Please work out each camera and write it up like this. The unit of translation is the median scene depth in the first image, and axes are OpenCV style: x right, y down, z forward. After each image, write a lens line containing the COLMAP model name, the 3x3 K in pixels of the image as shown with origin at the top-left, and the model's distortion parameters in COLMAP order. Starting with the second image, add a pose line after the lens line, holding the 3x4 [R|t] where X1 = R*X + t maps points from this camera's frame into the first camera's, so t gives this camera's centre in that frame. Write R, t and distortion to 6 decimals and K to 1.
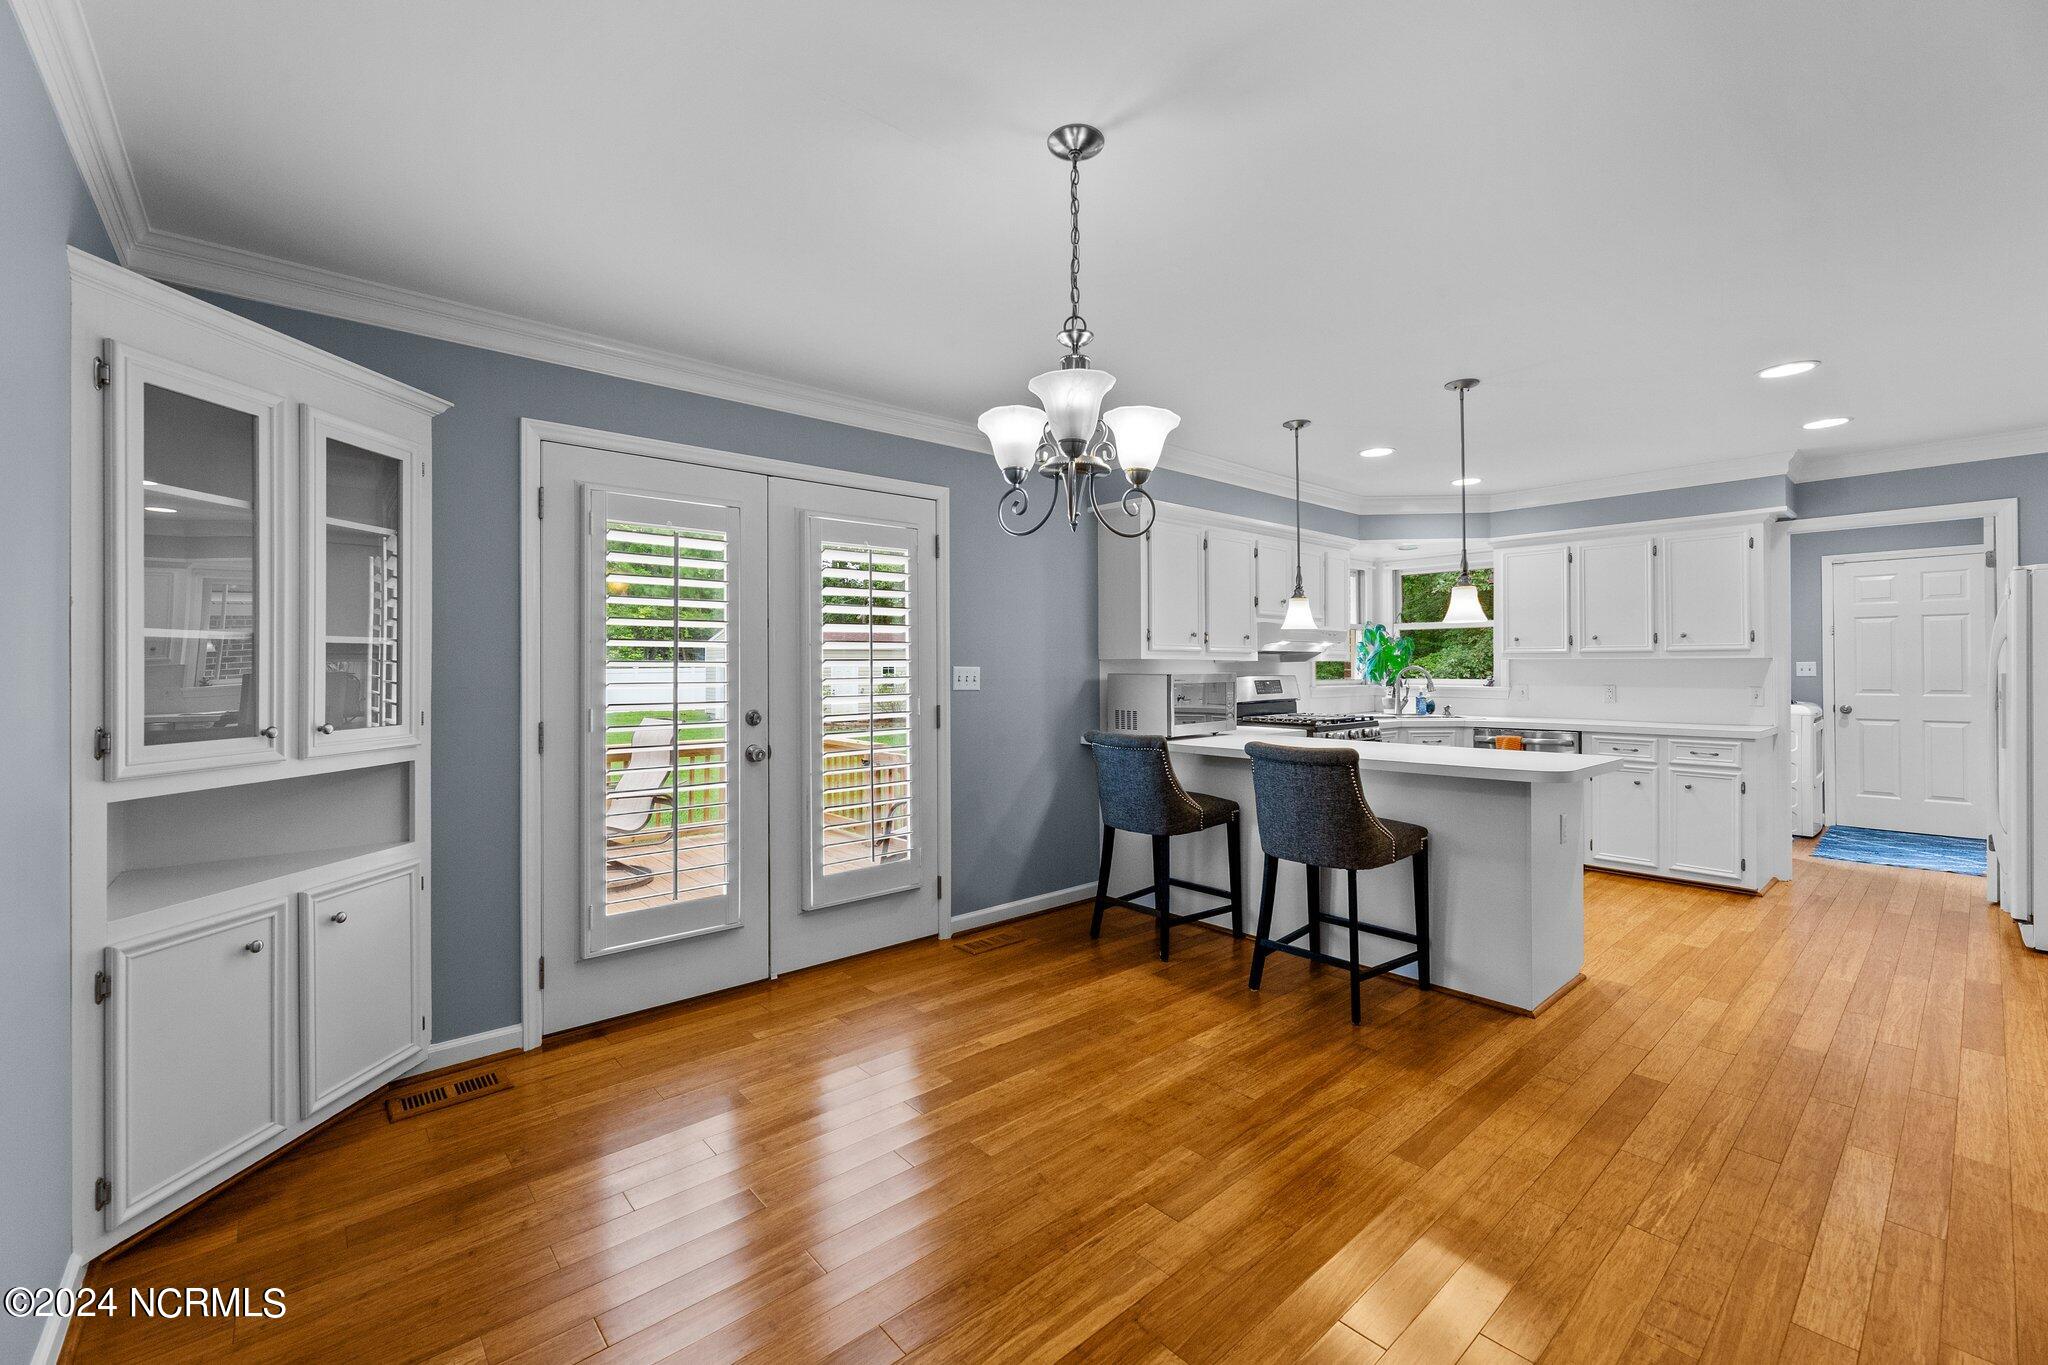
lens RADIAL K [[828.1, 0, 1020.9], [0, 828.1, 662.0], [0, 0, 1]] dist [-0.001176, -0.000236]
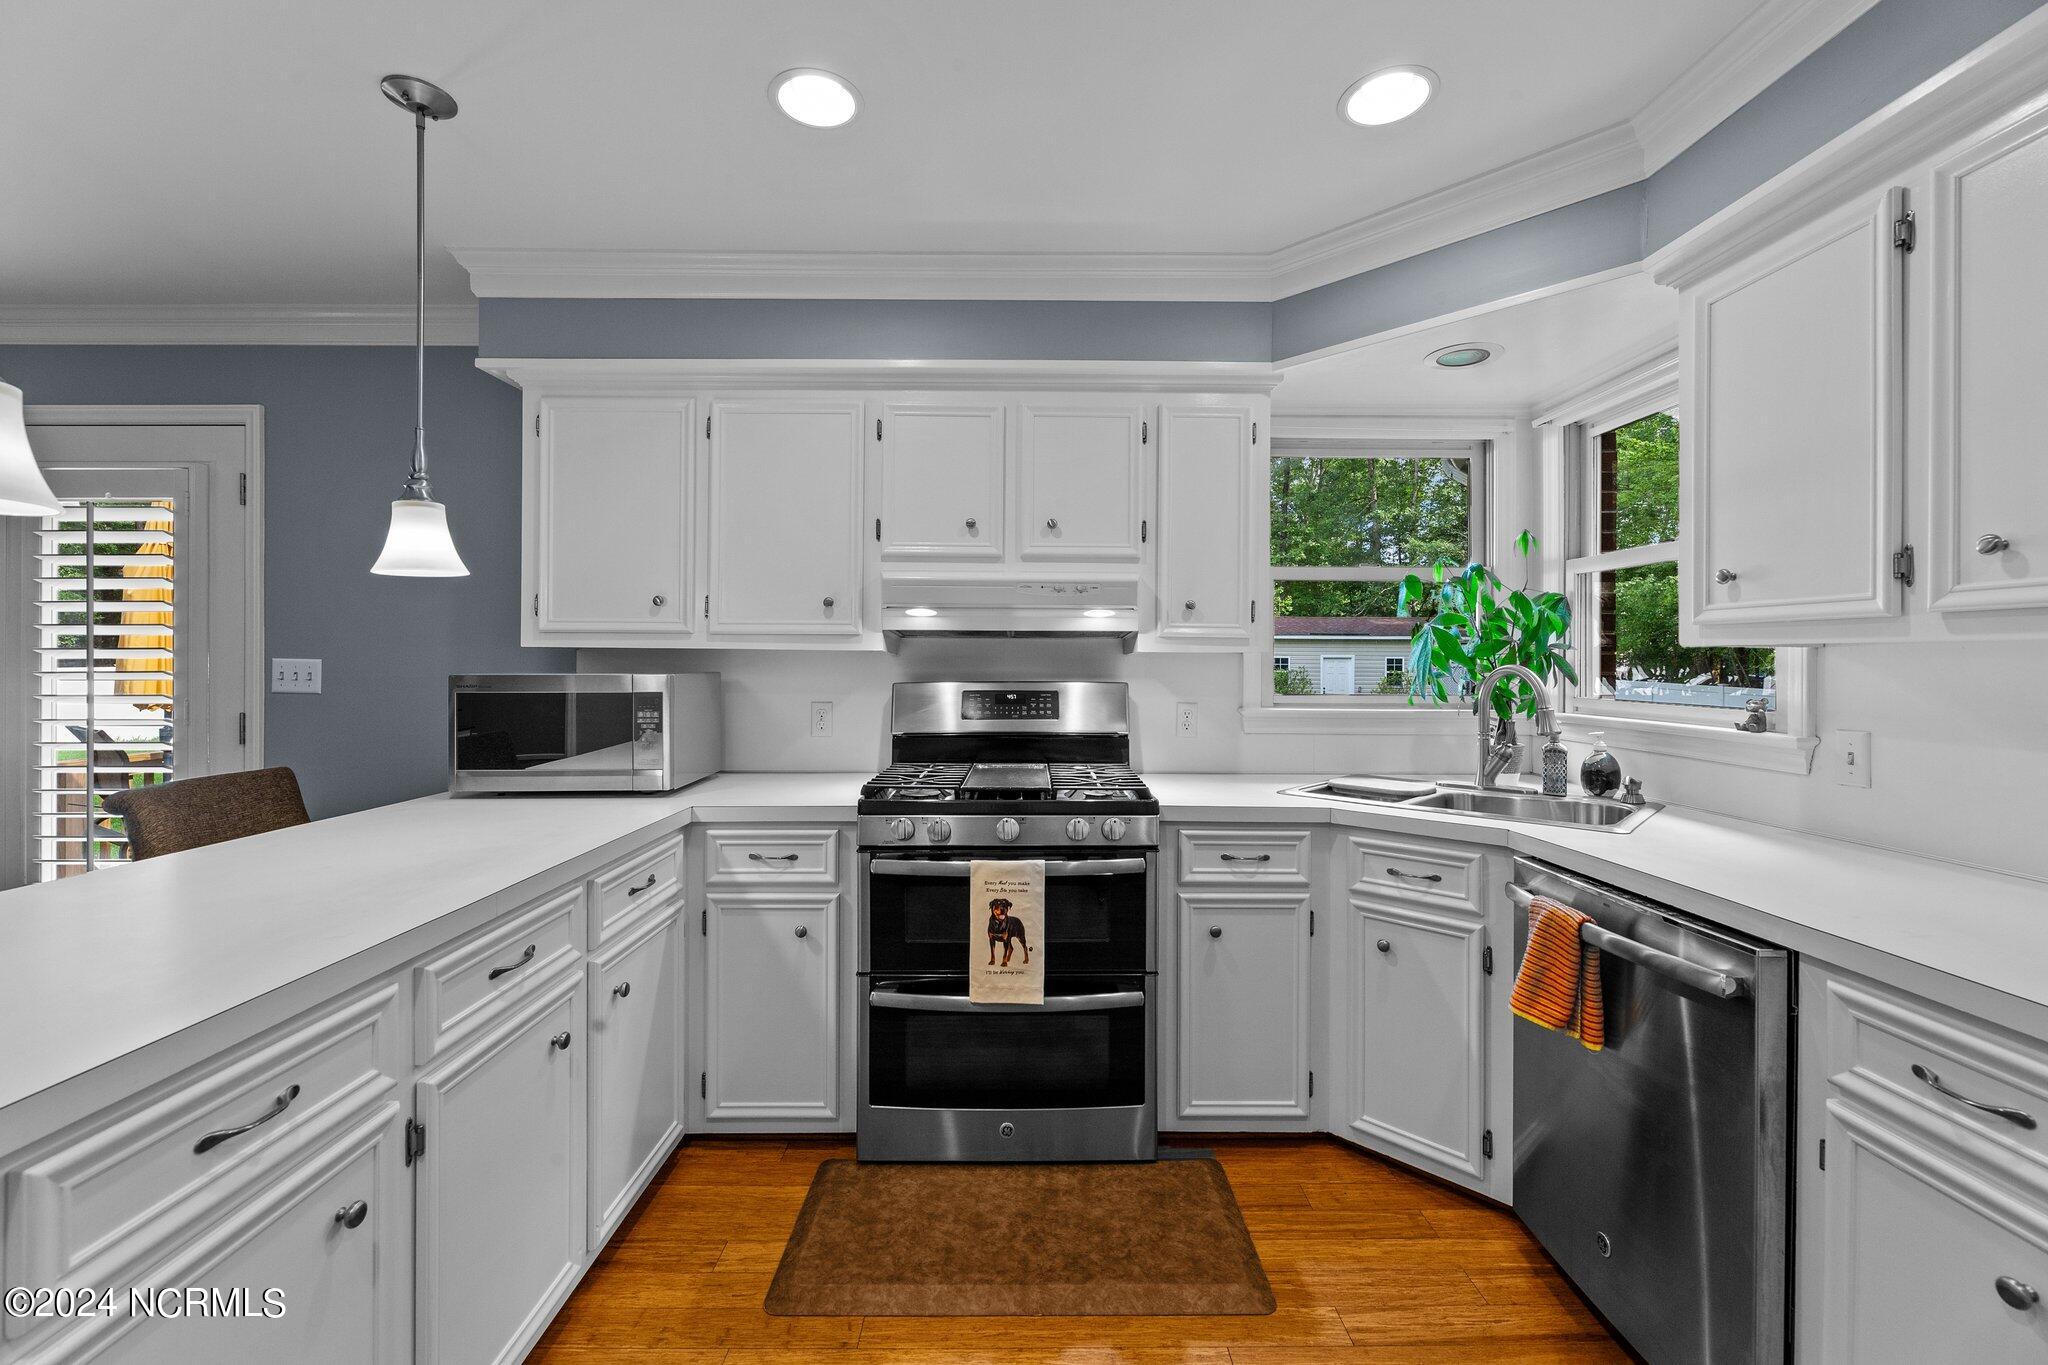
lens RADIAL K [[828.1, 0, 1020.2], [0, 828.1, 661.7], [0, 0, 1]] dist [-0.001176, -0.000236]
pose [[0.763146, 0.006014, -0.646198, 0.746652], [-0.002594, 0.999977, 0.006243, 0.001803], [0.646221, -0.003088, 0.763144, 0.769007]]
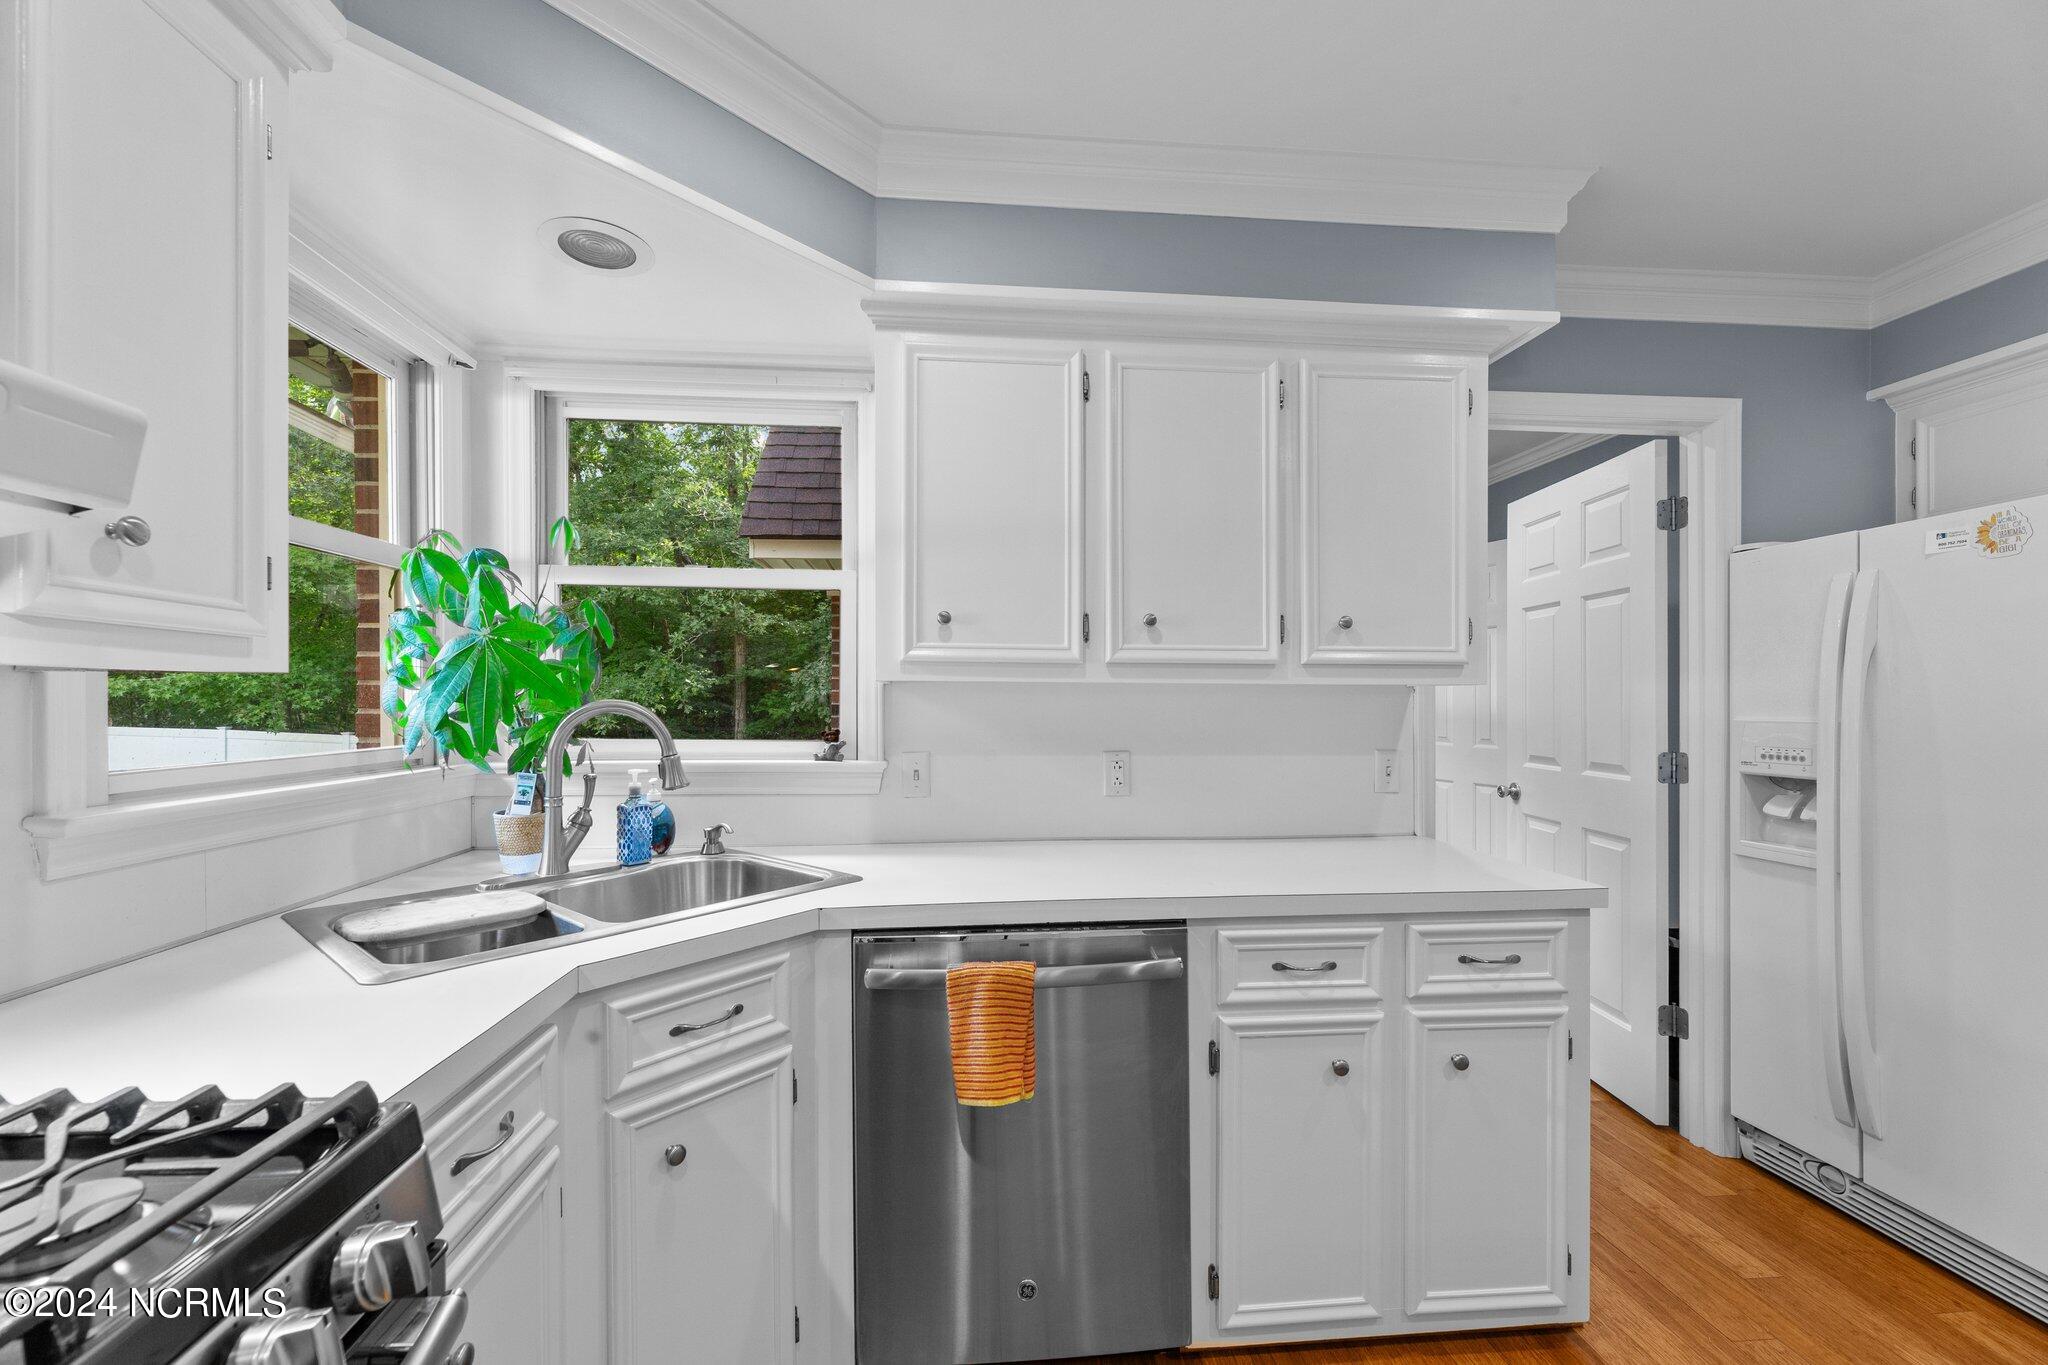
lens RADIAL K [[828.1, 0, 1016.4], [0, 828.1, 700.2], [0, 0, 1]] dist [-0.001176, -0.000236]
pose [[0.581368, 0.003664, 0.813633, 0.443691], [-0.008847, 0.999959, 0.001819, 0.004275], [-0.813593, -0.008255, 0.581376, 0.989379]]
